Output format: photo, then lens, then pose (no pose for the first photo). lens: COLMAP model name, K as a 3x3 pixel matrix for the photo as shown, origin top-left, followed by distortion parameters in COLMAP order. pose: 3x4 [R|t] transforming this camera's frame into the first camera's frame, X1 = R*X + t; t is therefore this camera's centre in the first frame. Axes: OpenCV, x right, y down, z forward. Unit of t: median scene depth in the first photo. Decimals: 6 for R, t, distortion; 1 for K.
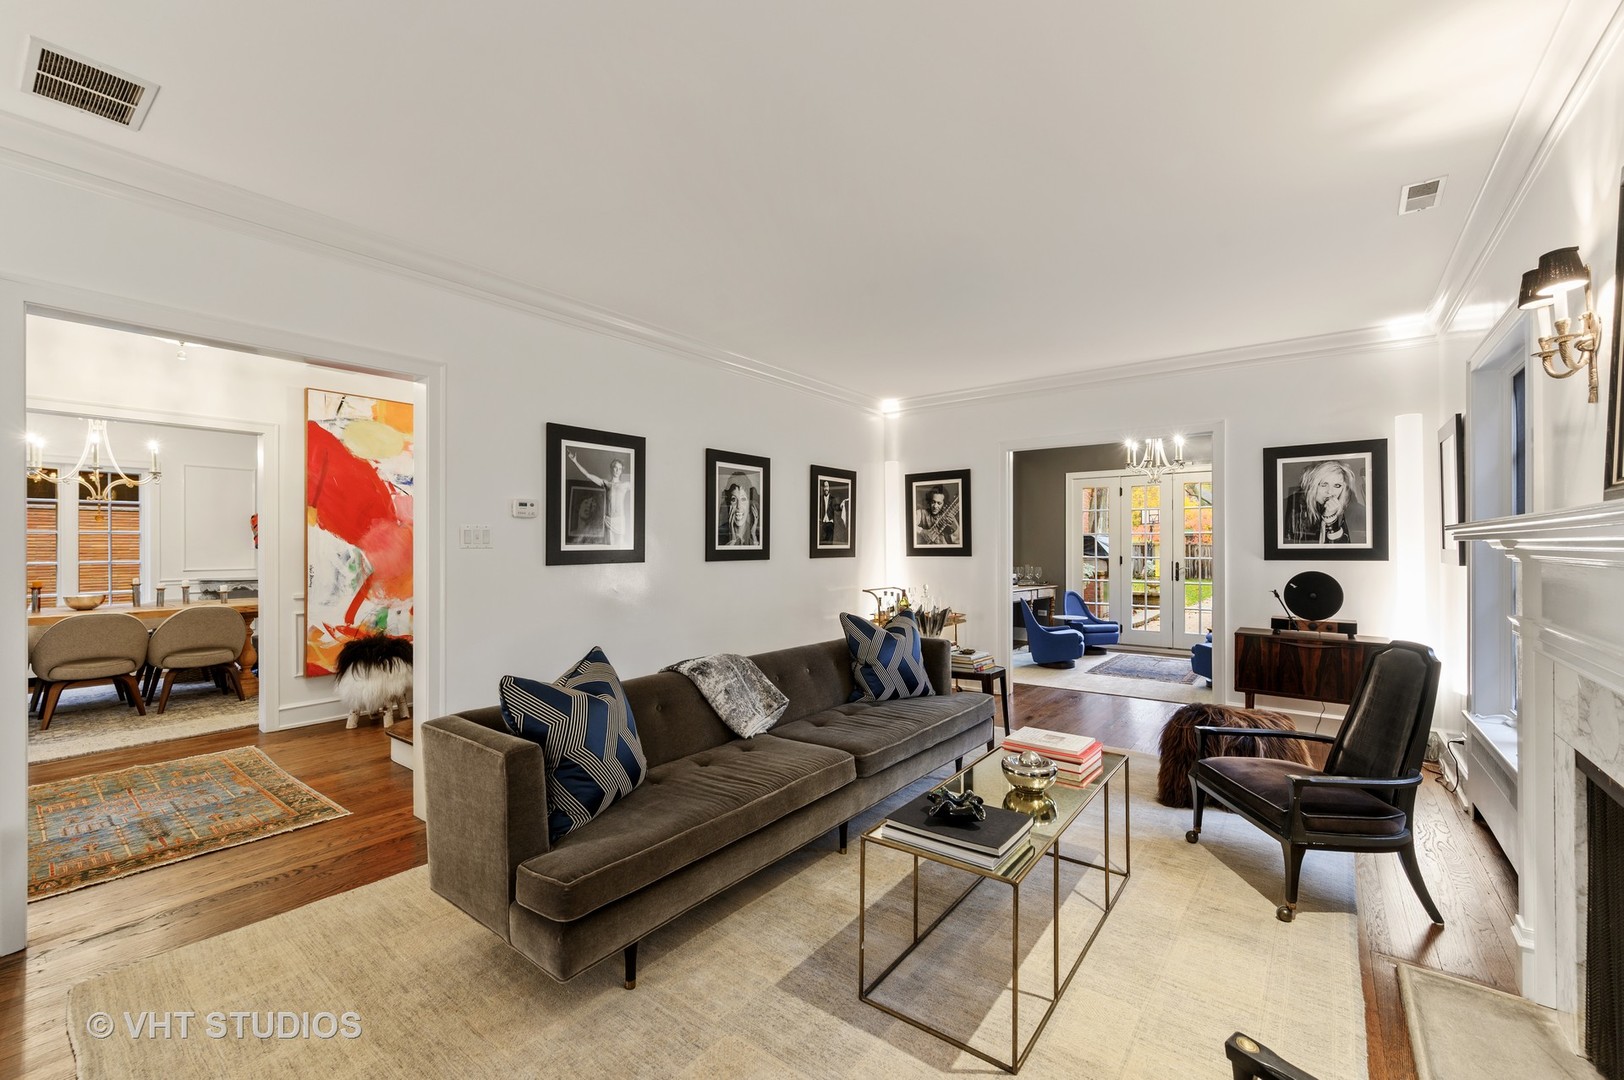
lens RADIAL K [[673.0, 0, 783.9], [0, 673.0, 542.8], [0, 0, 1]] dist [-0.001402, 0.000111]
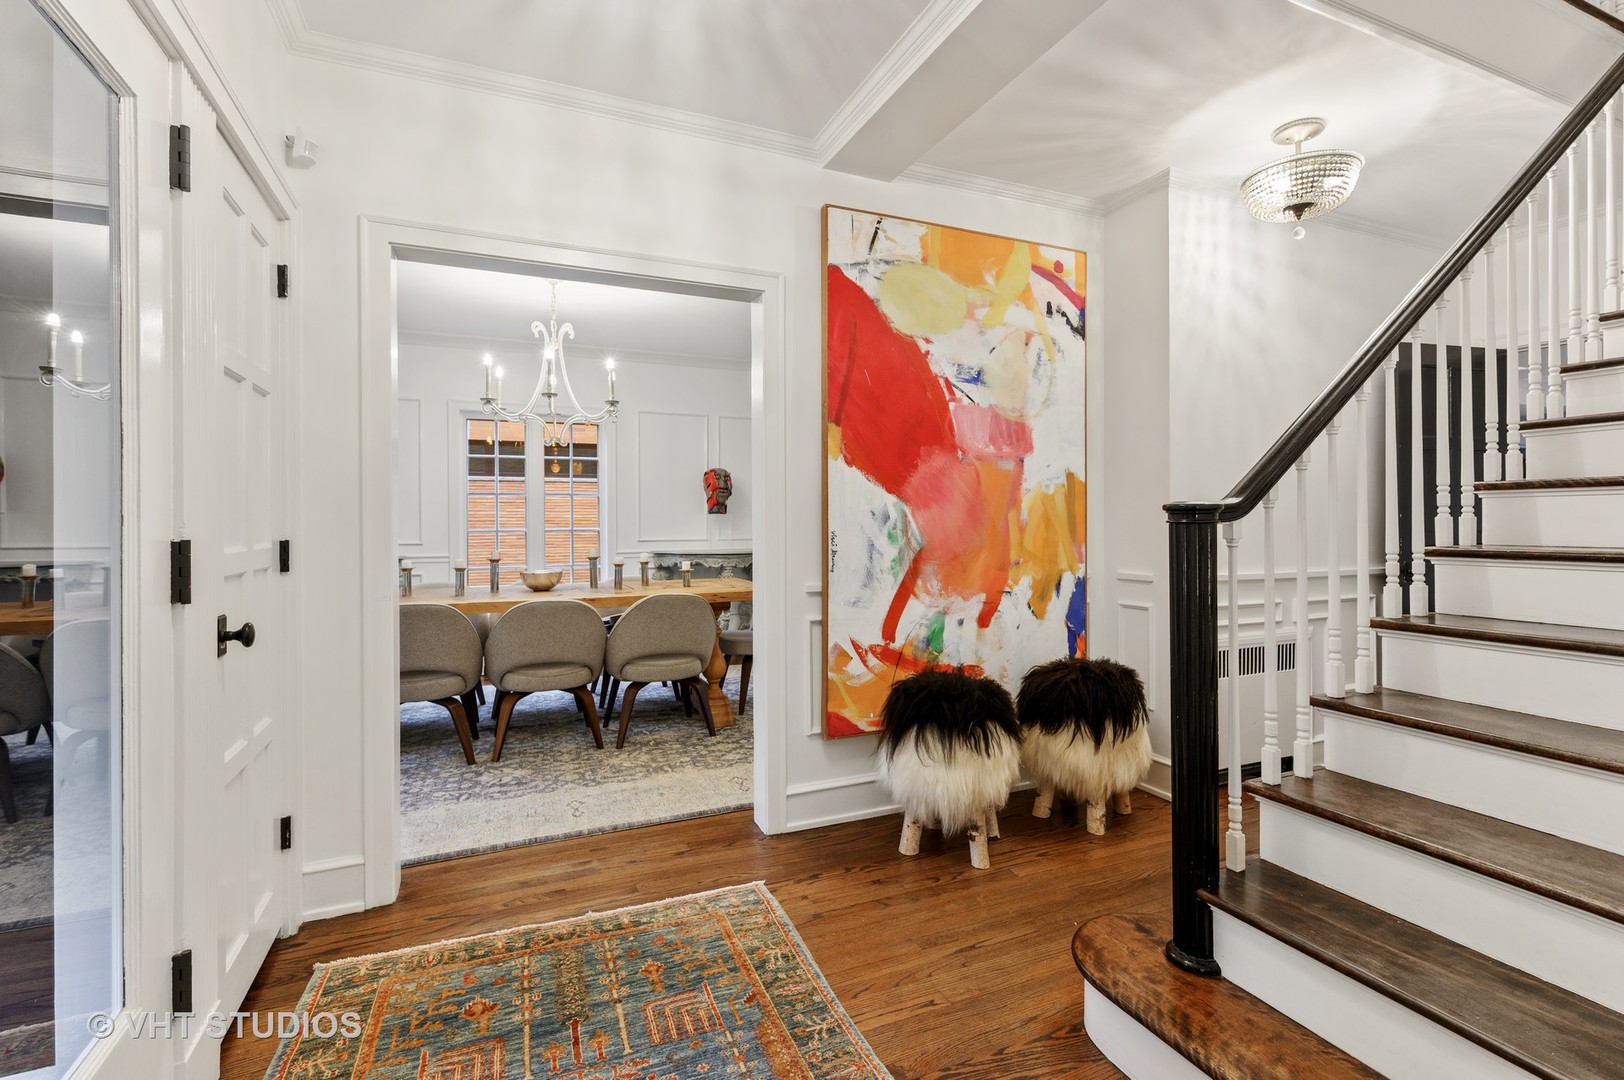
lens RADIAL K [[747.3, 0, 813.1], [0, 747.3, 520.0], [0, 0, 1]] dist [0.000201, 0.000011]
pose [[0.884048, -0.000303, -0.467396, -0.419252], [0.001846, 0.999994, 0.002843, 0.021295], [0.467393, -0.003376, 0.884043, 0.442811]]
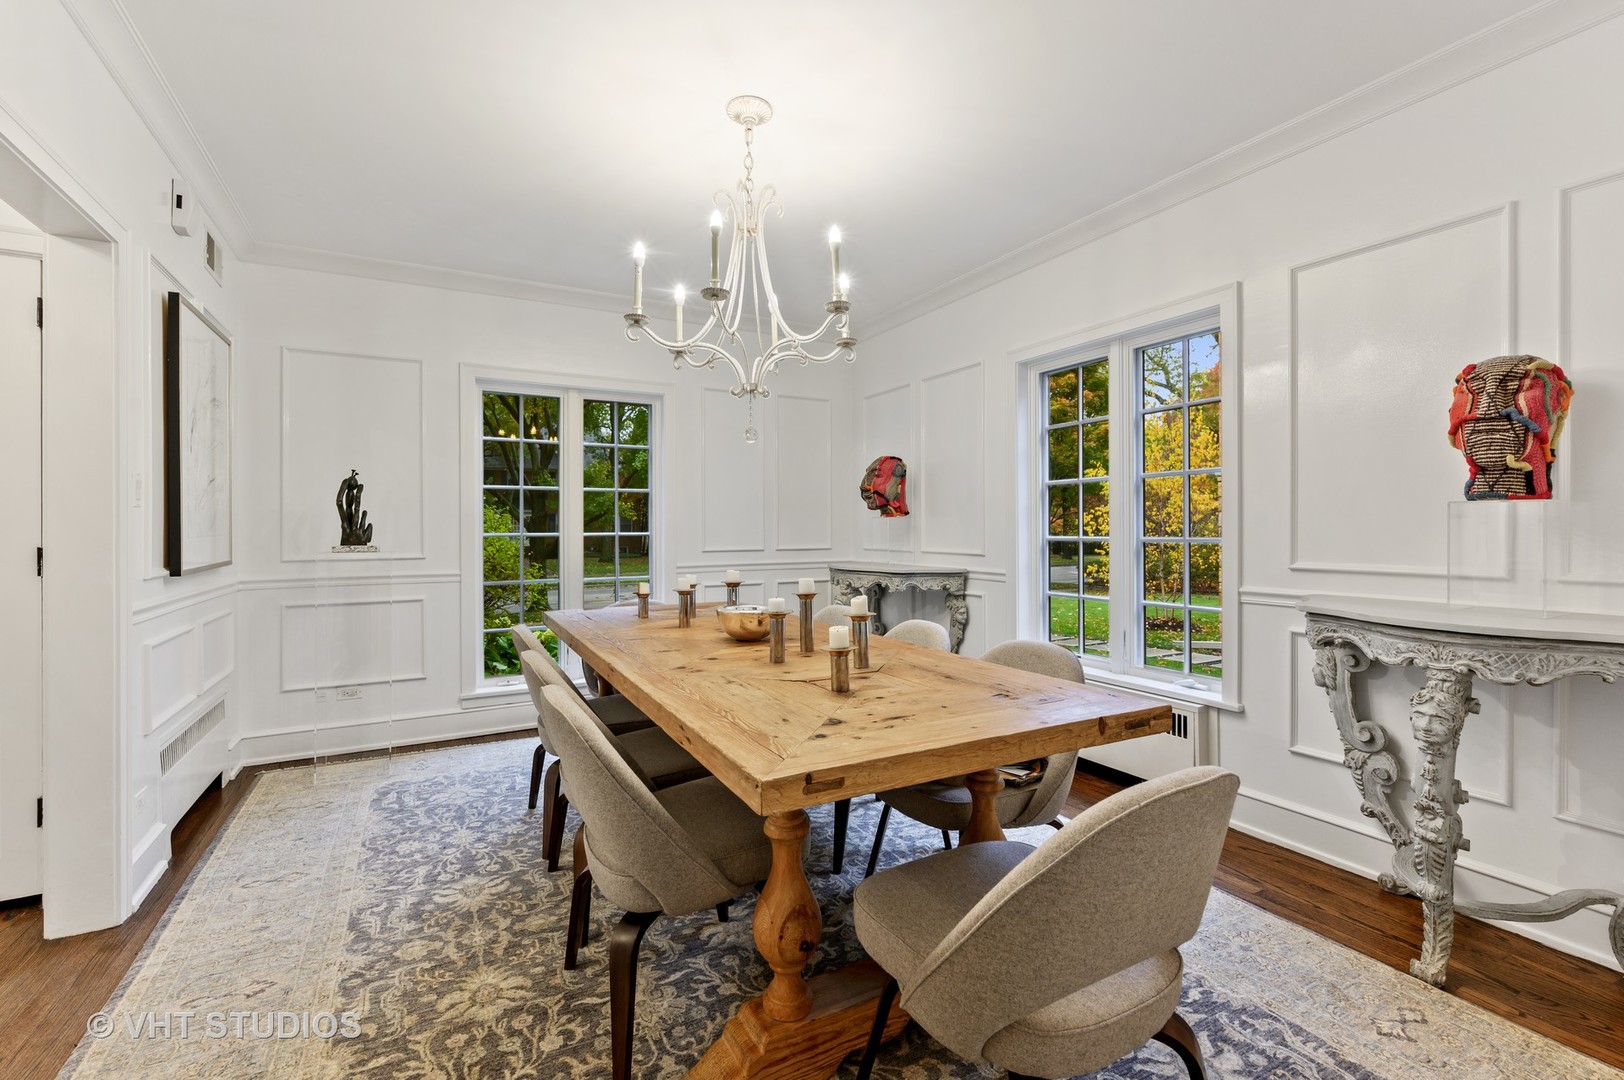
lens RADIAL K [[695.8, 0, 812.0], [0, 695.8, 540.0], [0, 0, 1]] dist [-0.000343, -0.000107]
pose [[-0.379790, 0.010072, -0.925018, -0.674452], [0.008663, 0.999936, 0.007331, 0.030464], [0.925032, -0.005230, -0.379853, 1.325377]]
